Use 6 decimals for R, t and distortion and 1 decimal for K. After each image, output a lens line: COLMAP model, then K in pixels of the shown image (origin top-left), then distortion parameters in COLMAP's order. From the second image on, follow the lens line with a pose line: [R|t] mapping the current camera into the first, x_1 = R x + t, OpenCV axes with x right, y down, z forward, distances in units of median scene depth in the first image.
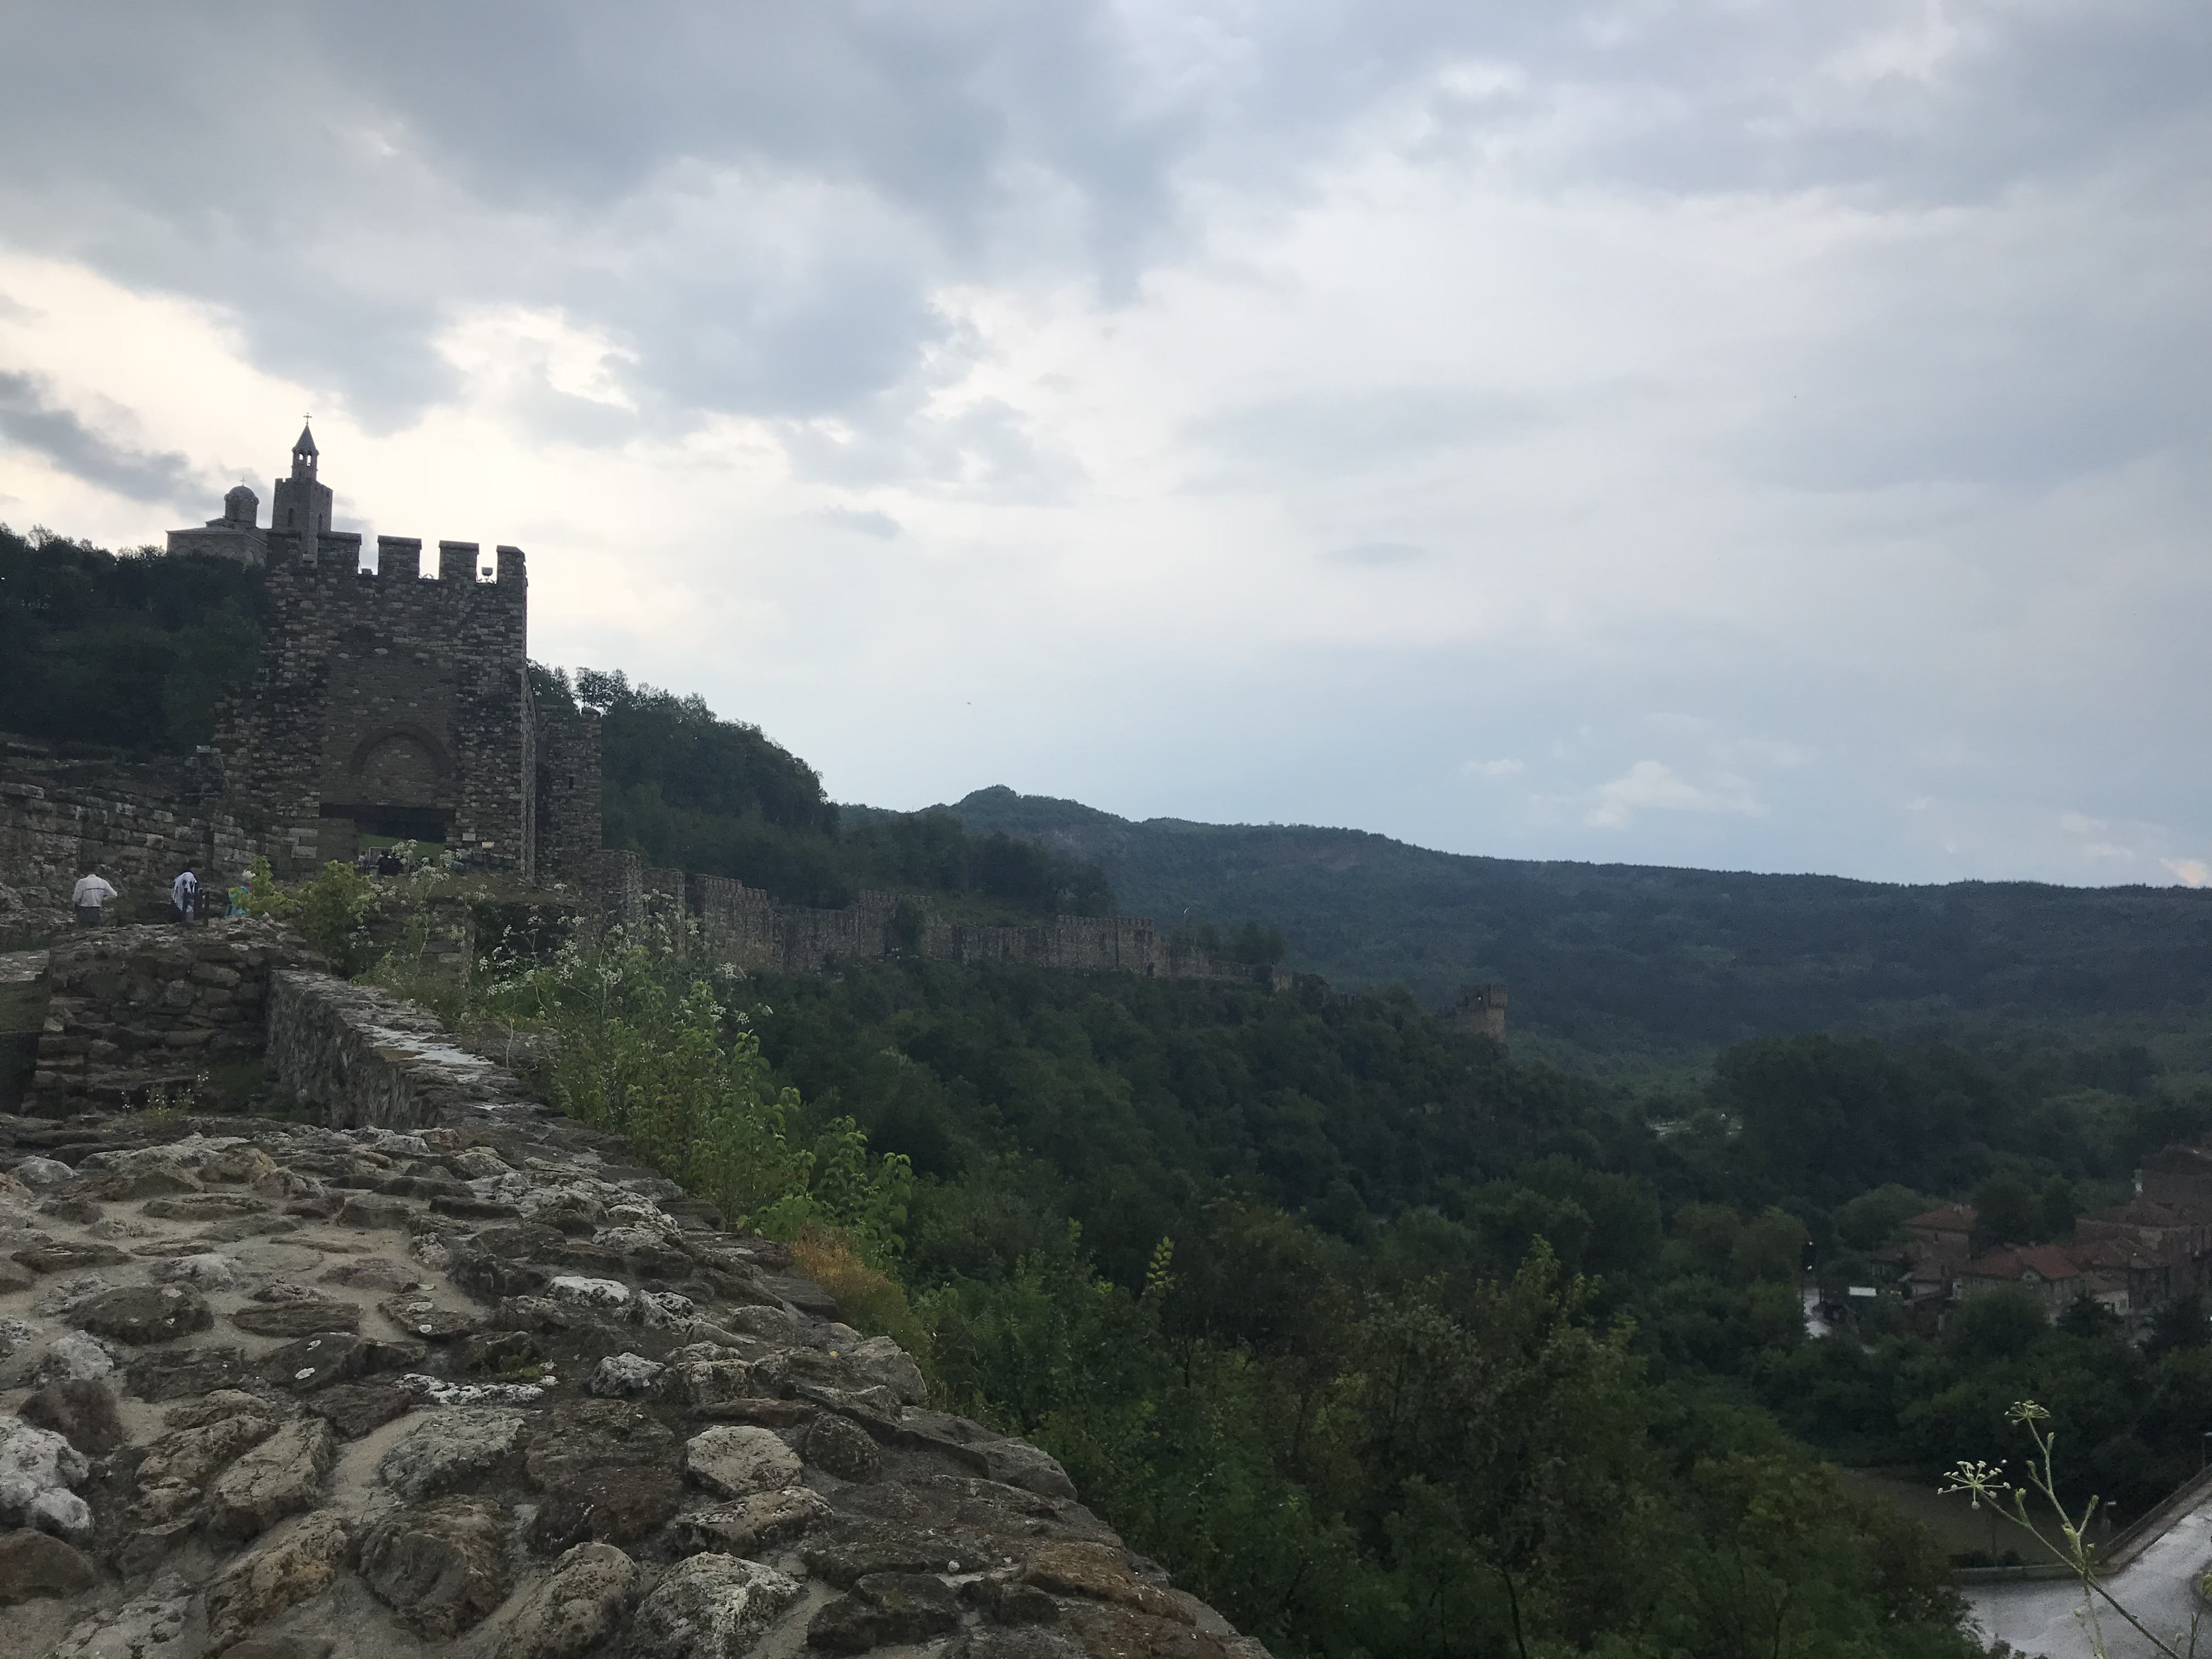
lens RADIAL K [[1828.6, 0, 1106.0], [0, 1828.6, 829.5], [0, 0, 1]] dist [0.004130, 0.013633]
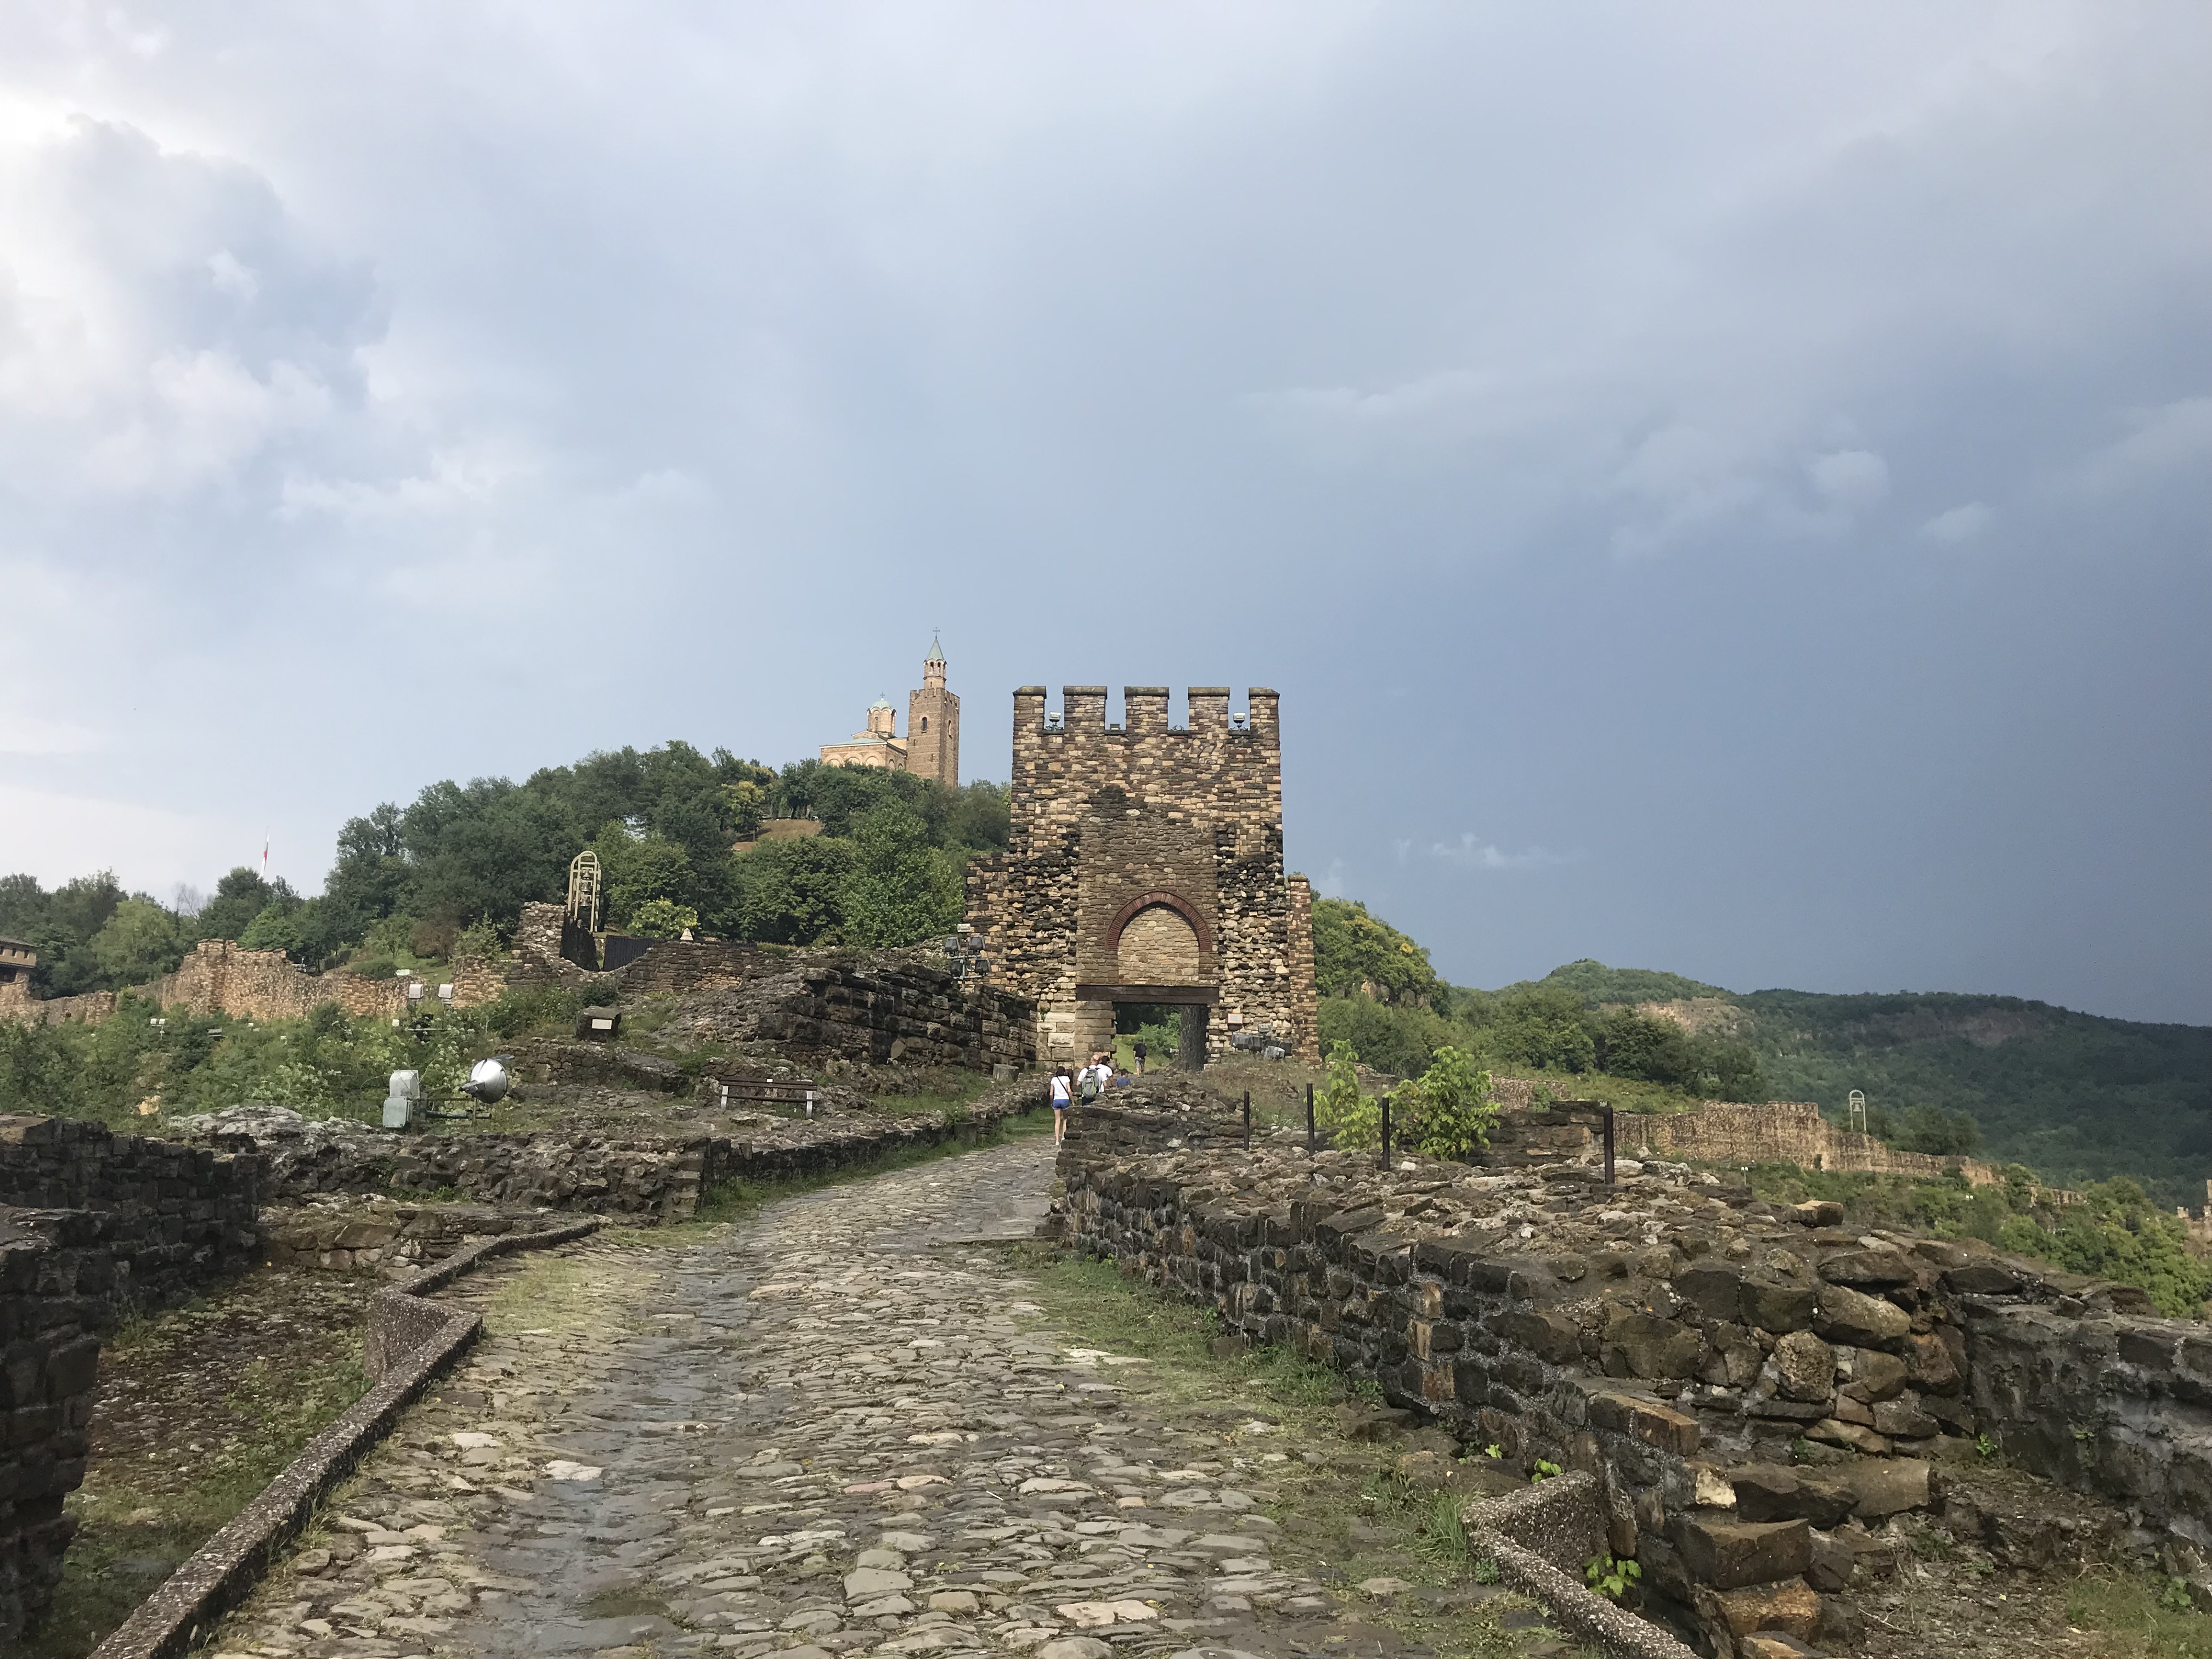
lens RADIAL K [[1821.9, 0, 1067.3], [0, 1821.9, 770.0], [0, 0, 1]] dist [0.143771, -0.315789]
pose [[0.946747, -0.065752, -0.315192, -0.140570], [0.024260, 0.990711, -0.133800, 0.001221], [0.321062, 0.119028, 0.939549, 0.141006]]
